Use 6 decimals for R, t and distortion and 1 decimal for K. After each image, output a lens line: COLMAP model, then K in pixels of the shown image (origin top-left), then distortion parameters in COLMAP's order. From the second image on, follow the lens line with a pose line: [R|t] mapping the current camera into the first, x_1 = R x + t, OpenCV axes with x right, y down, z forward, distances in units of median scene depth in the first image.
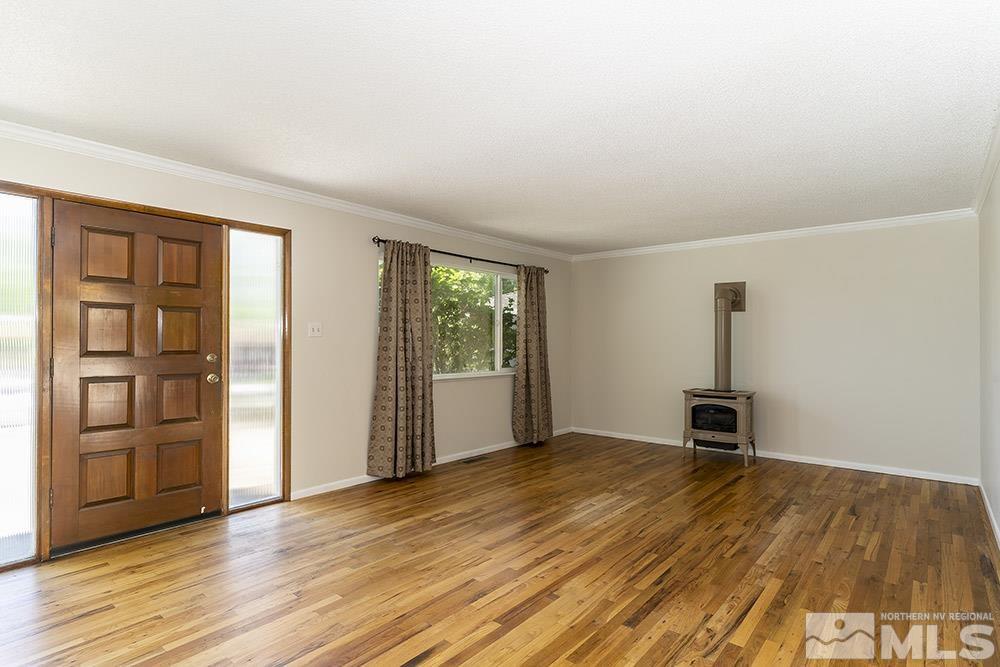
lens RADIAL K [[538.4, 0, 570.1], [0, 538.4, 335.8], [0, 0, 1]] dist [0.000464, 0.000868]
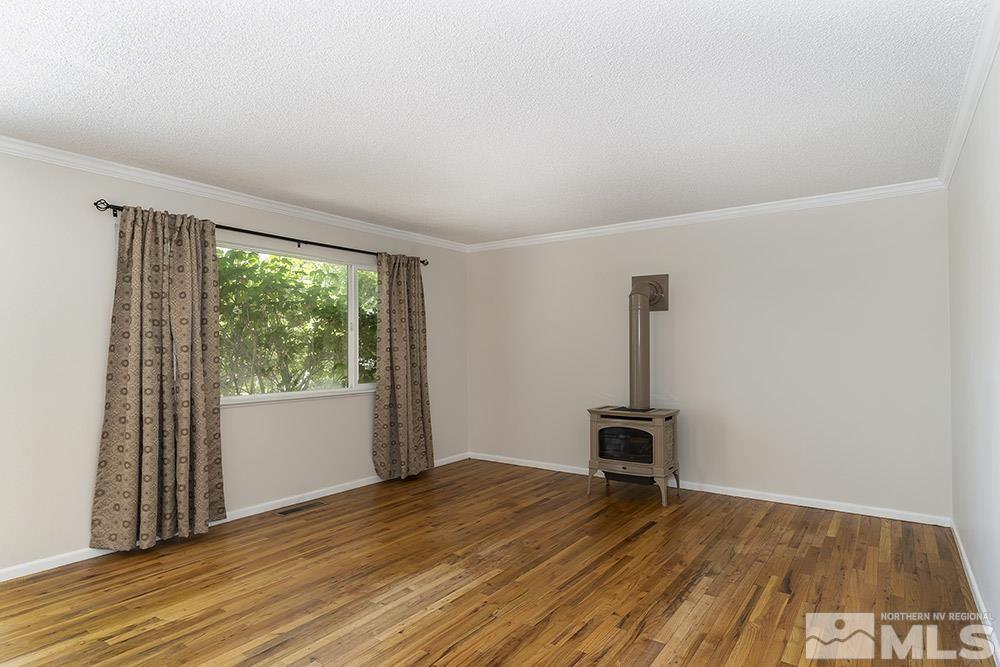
lens RADIAL K [[529.5, 0, 562.4], [0, 529.5, 338.8], [0, 0, 1]] dist [-0.001242, 0.000743]
pose [[0.999339, -0.006634, 0.035750, 0.182597], [0.006791, 0.999968, -0.004280, -0.000703], [-0.035721, 0.004520, 0.999352, 0.273438]]
